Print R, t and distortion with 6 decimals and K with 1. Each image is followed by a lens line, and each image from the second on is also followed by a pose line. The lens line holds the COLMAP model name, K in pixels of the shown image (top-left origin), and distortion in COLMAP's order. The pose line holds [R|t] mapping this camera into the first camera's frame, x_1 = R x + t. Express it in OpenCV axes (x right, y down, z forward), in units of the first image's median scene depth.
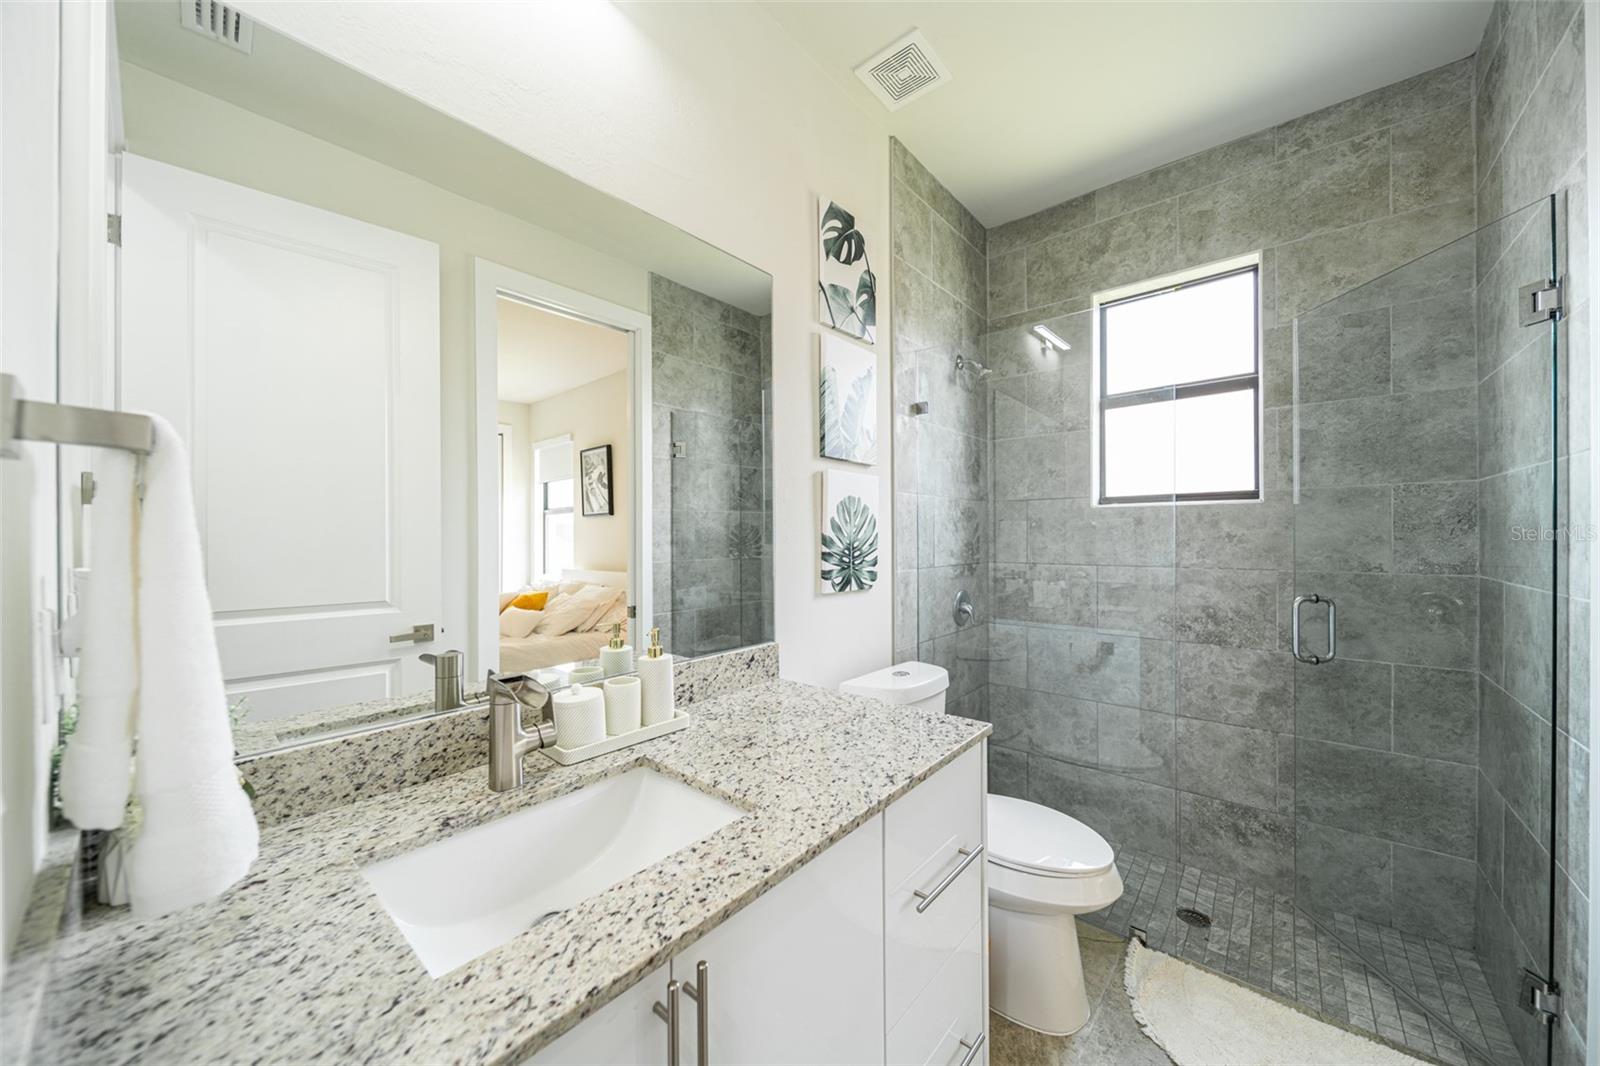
lens RADIAL K [[567.2, 0, 794.7], [0, 567.2, 537.3], [0, 0, 1]] dist [0.004826, -0.002928]
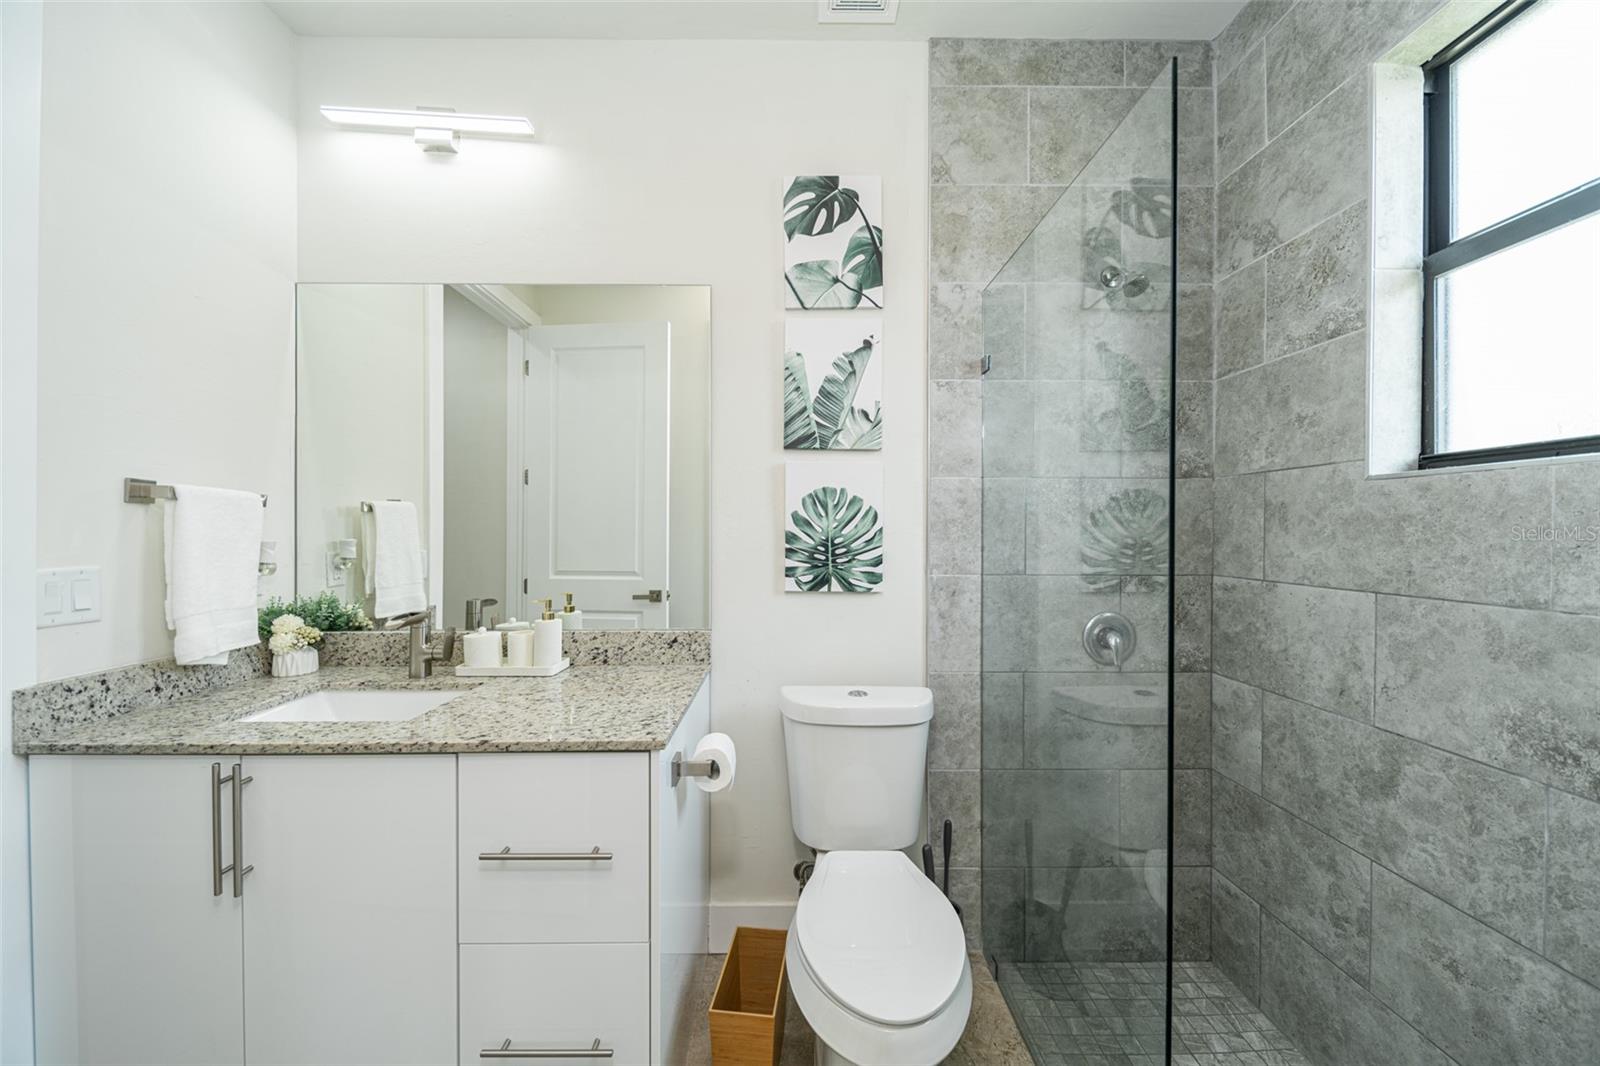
lens RADIAL K [[567.2, 0, 793.3], [0, 567.2, 533.4], [0, 0, 1]] dist [0.004826, -0.002928]
pose [[0.659456, 0.010772, -0.751666, 0.717997], [-0.006661, 0.999942, 0.008487, -0.005934], [0.751714, -0.000590, 0.659489, 0.344535]]
